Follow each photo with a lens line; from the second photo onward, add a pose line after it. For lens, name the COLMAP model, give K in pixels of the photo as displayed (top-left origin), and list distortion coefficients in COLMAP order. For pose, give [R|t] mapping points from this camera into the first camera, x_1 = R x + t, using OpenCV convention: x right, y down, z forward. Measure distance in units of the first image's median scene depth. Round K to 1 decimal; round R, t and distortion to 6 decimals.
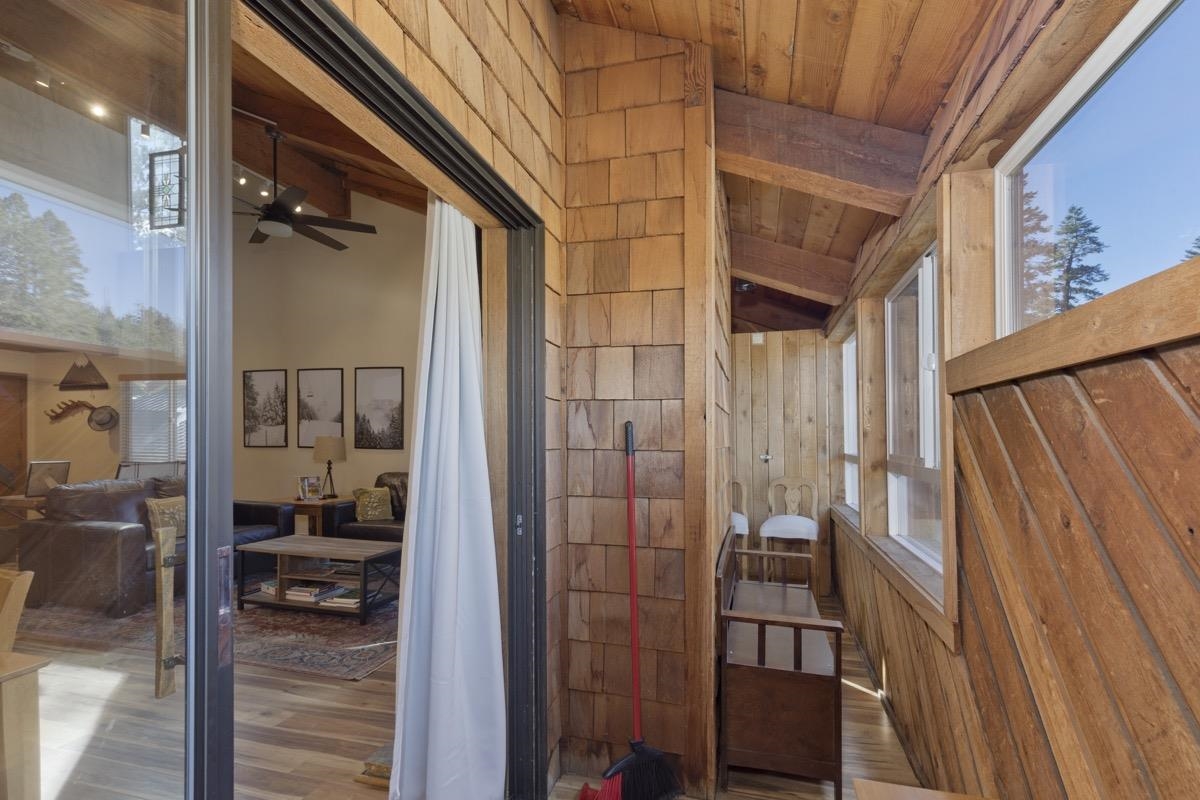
lens RADIAL K [[545.9, 0, 606.9], [0, 545.9, 433.3], [0, 0, 1]] dist [-0.003643, 0.000000]
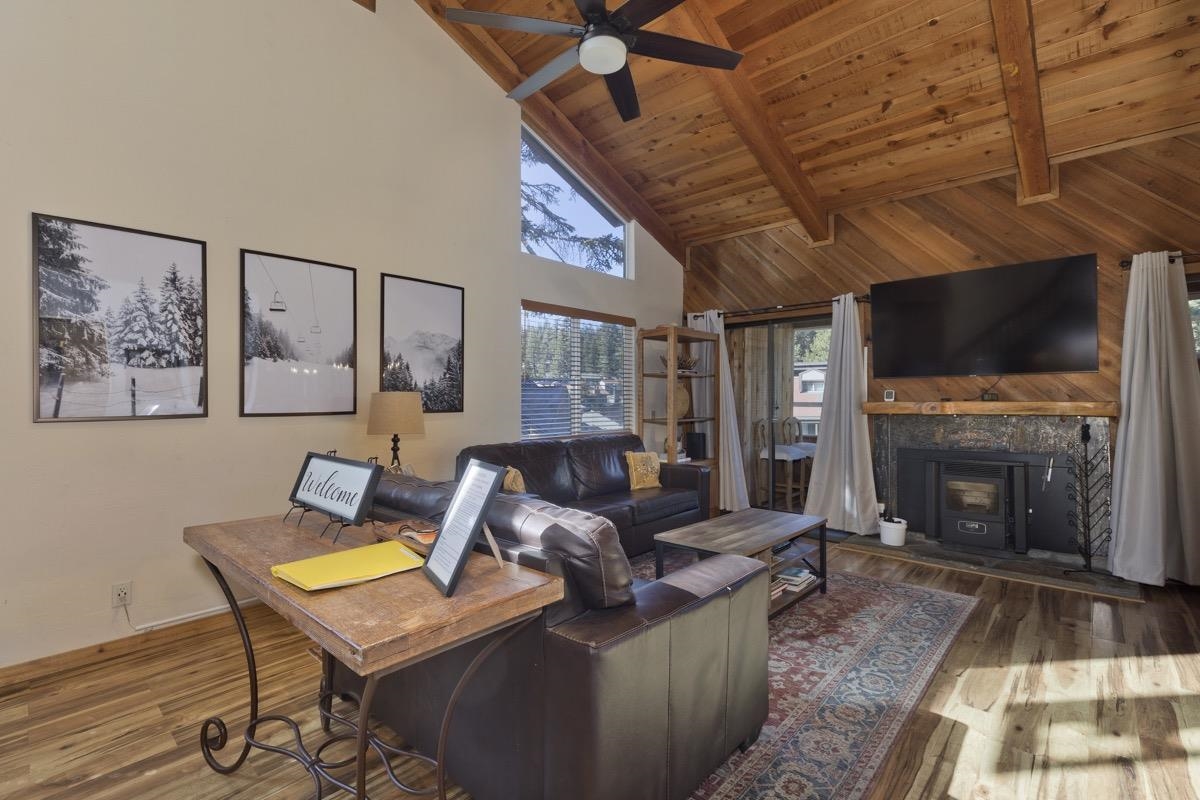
lens RADIAL K [[545.9, 0, 593.4], [0, 545.9, 391.7], [0, 0, 1]] dist [-0.003643, 0.000000]
pose [[0.486791, -0.000038, 0.873518, -0.829589], [-0.000925, 0.999999, 0.000559, 0.004543], [-0.873518, -0.001080, 0.486791, 0.510876]]
